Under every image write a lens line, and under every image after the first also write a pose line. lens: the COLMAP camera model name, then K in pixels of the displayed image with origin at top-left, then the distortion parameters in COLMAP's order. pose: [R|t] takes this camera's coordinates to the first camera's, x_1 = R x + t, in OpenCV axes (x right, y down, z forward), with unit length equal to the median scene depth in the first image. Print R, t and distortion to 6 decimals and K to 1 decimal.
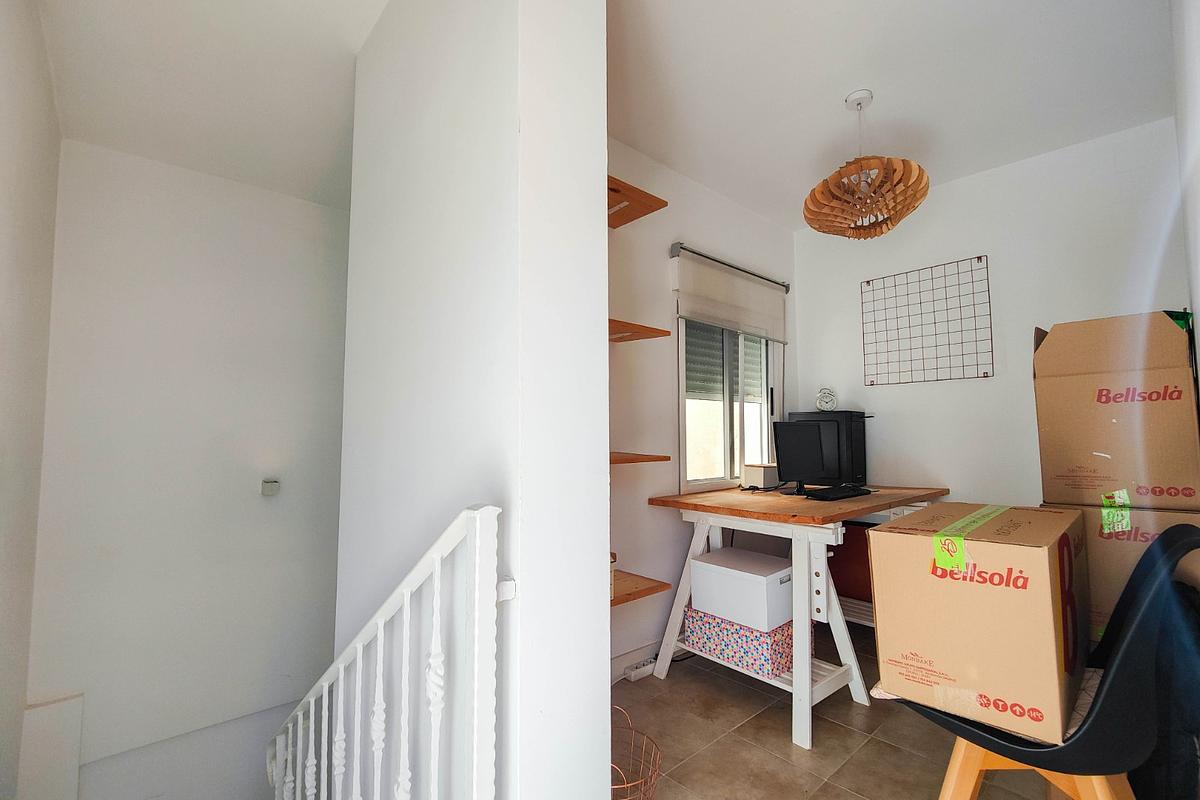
lens RADIAL K [[524.8, 0, 607.2], [0, 524.8, 404.0], [0, 0, 1]] dist [0.031640, -0.025920]
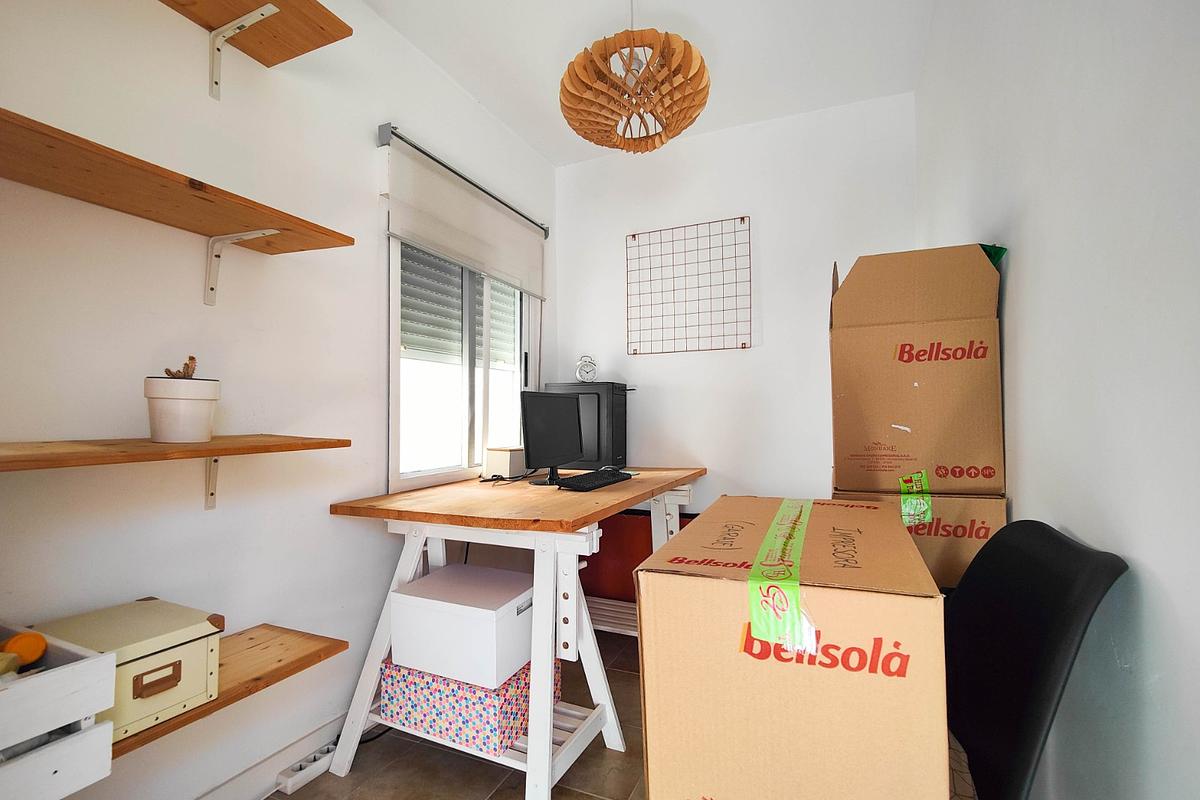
lens RADIAL K [[524.8, 0, 607.2], [0, 524.8, 404.0], [0, 0, 1]] dist [0.031640, -0.025920]
pose [[0.911748, 0.009930, 0.410630, 0.129953], [-0.024196, 0.999270, 0.029560, 0.029504], [-0.410037, -0.036887, 0.911323, 0.282207]]
